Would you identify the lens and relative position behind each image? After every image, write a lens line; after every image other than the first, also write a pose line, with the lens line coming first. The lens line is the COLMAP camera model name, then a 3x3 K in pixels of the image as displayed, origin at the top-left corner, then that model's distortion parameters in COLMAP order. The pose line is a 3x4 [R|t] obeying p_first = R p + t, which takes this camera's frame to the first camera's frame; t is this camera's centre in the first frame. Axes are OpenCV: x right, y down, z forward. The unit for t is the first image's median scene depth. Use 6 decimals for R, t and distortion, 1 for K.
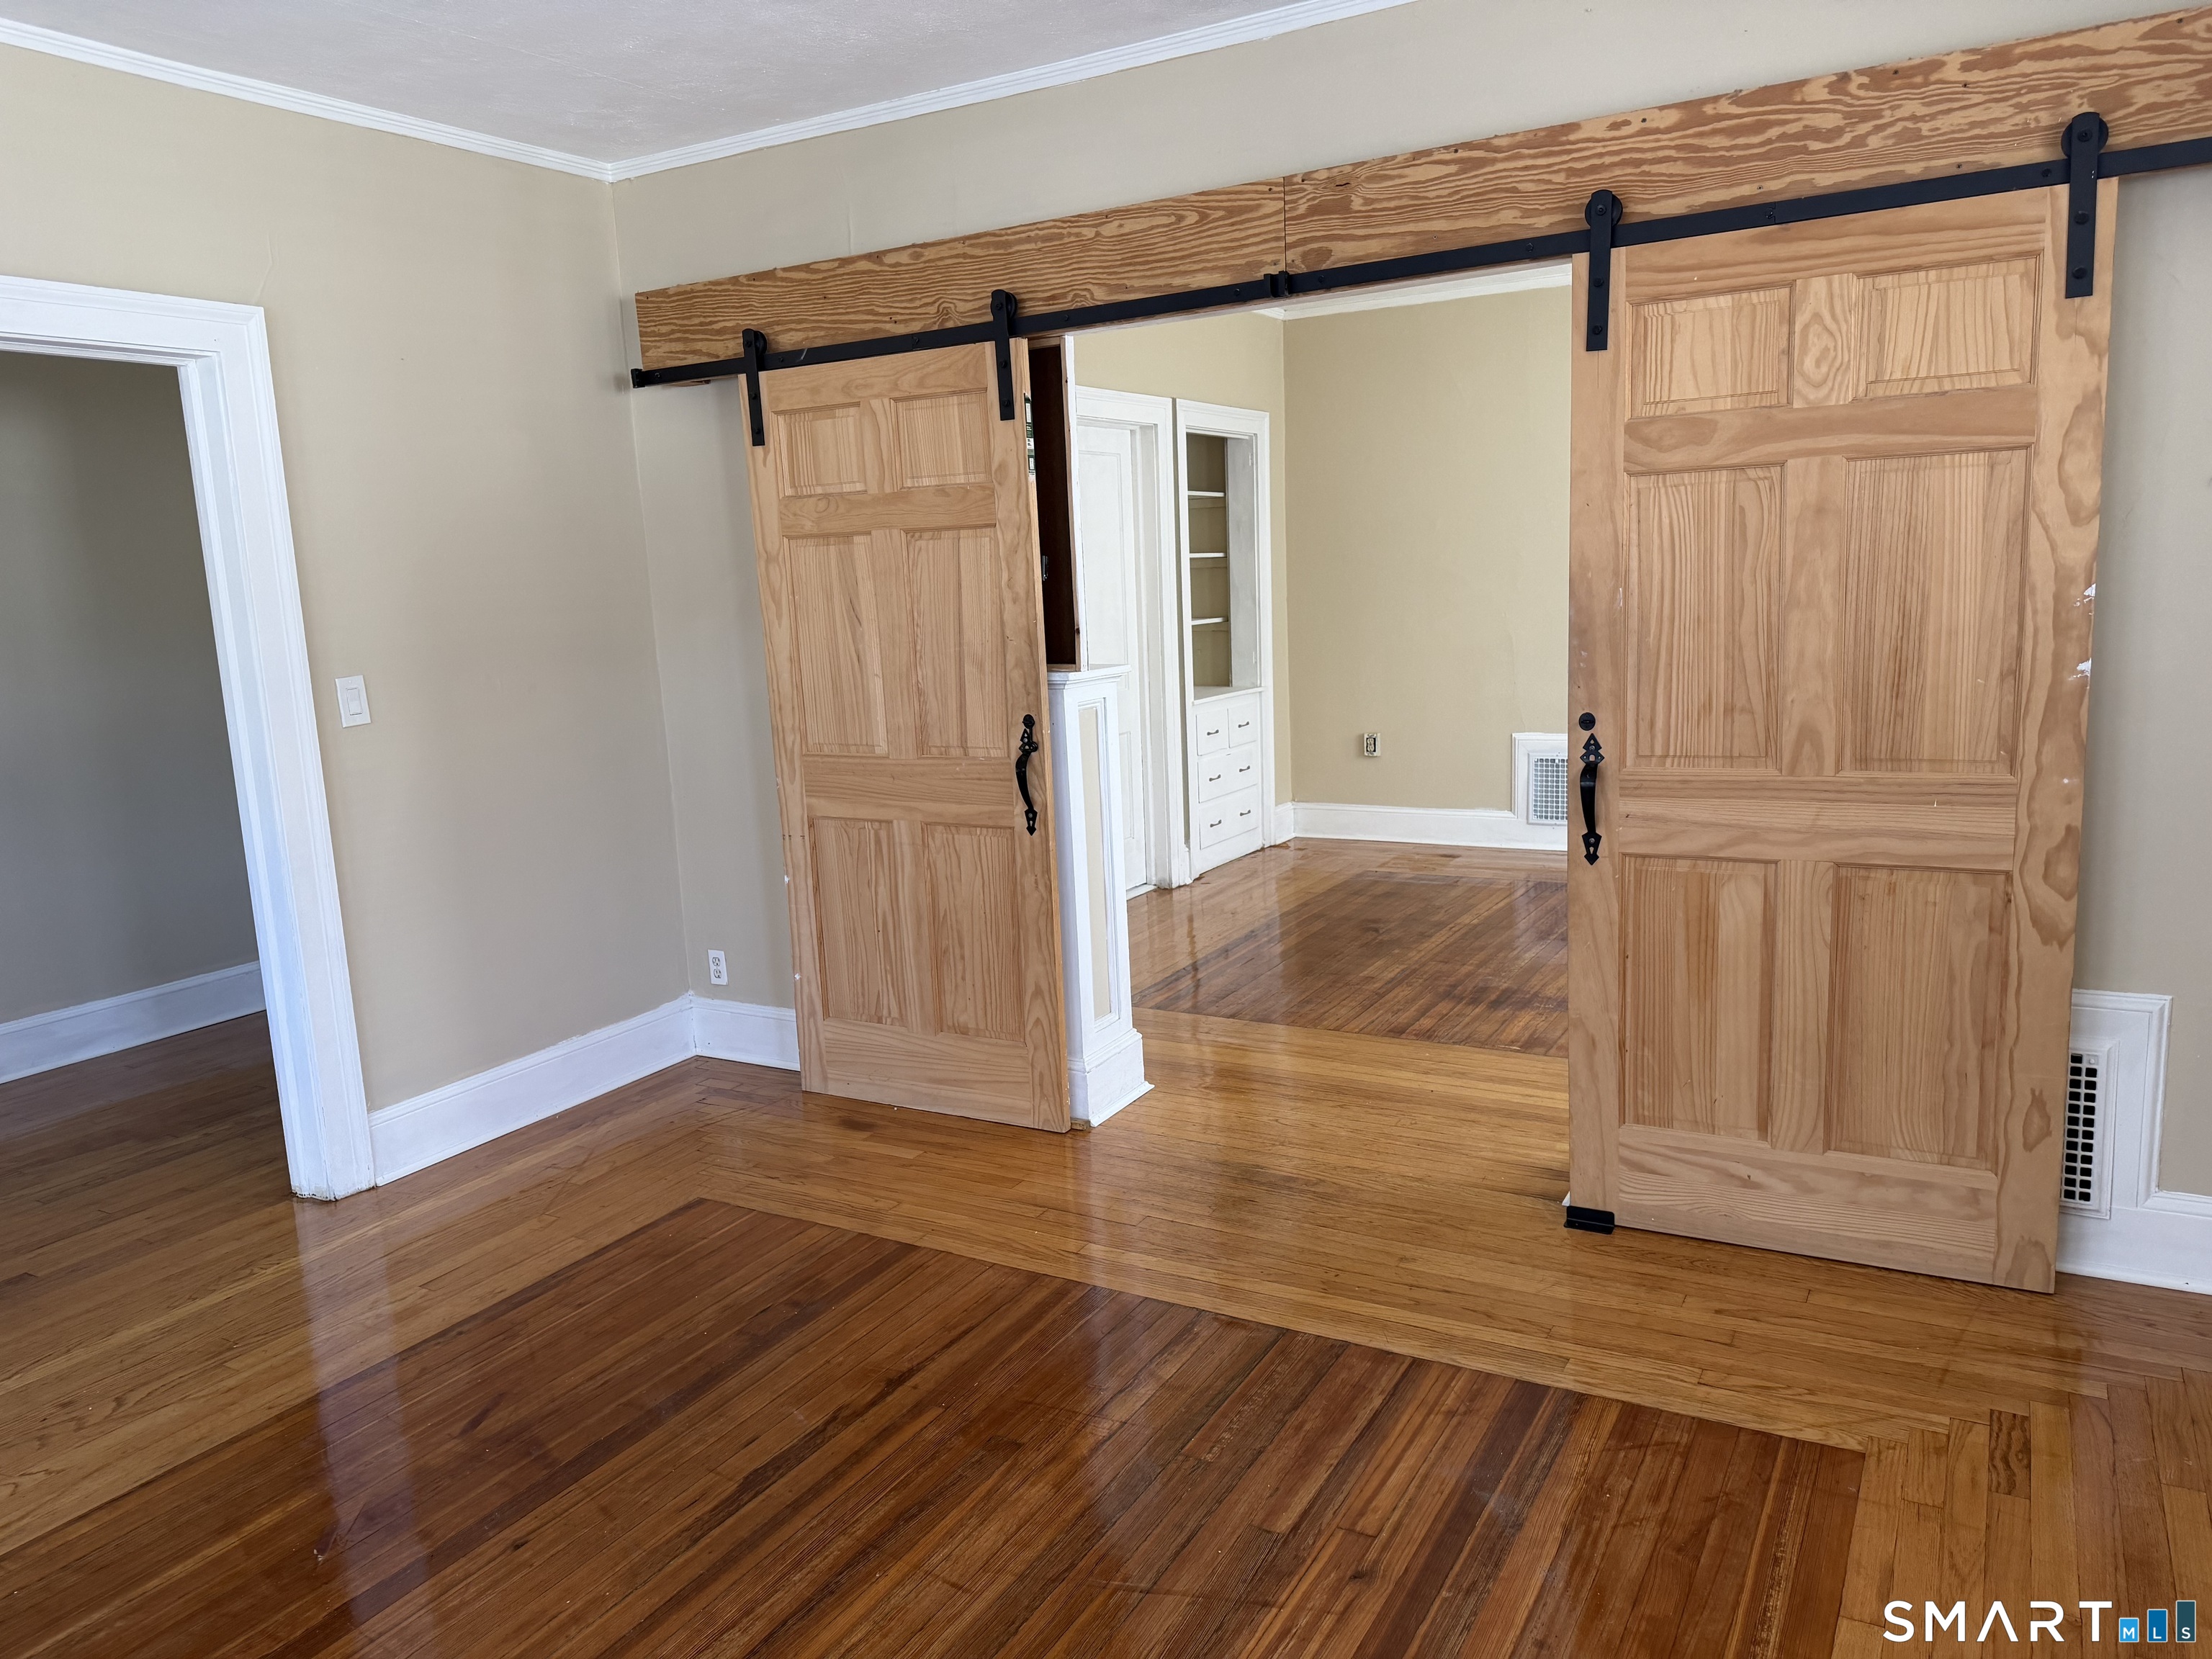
lens RADIAL K [[1559.1, 0, 1108.2], [0, 1559.1, 828.0], [0, 0, 1]] dist [0.036485, -0.045962]
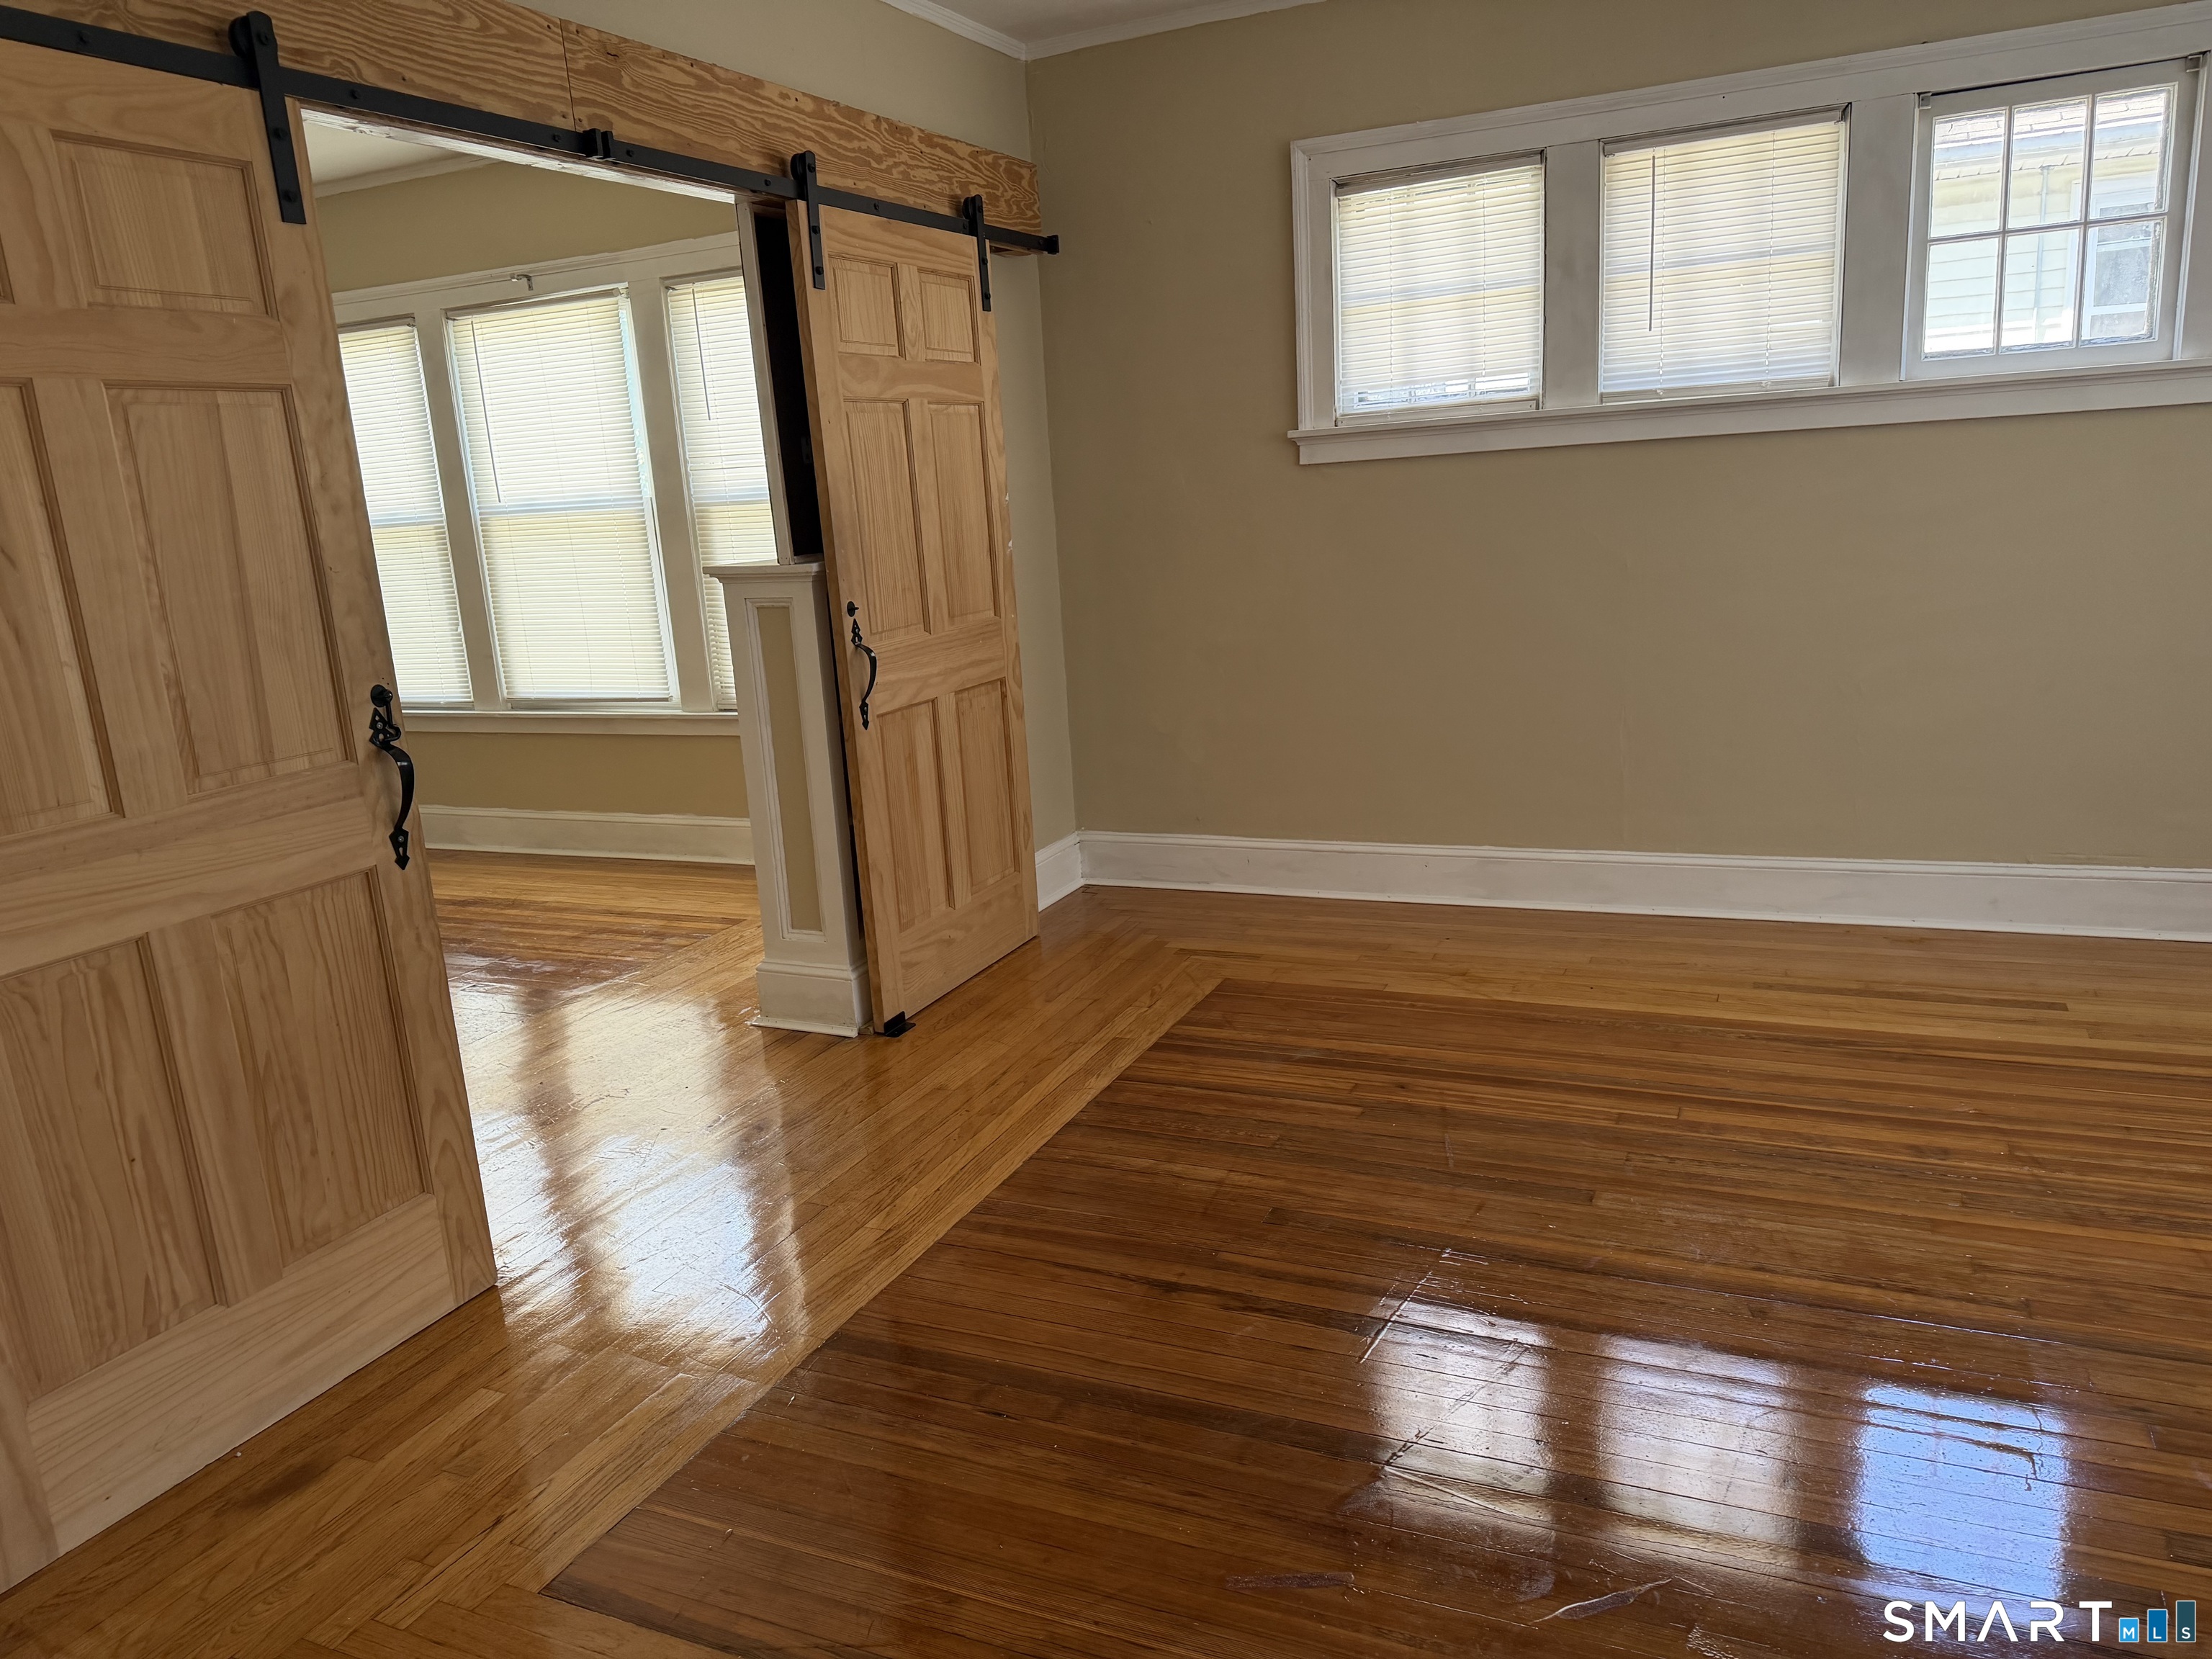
lens RADIAL K [[1559.1, 0, 1076.9], [0, 1559.1, 854.2], [0, 0, 1]] dist [0.036485, -0.045962]
pose [[-0.075342, -0.179570, 0.980856, -0.914956], [0.240680, 0.951294, 0.192646, -0.078028], [-0.967676, 0.250587, -0.028454, 0.930282]]
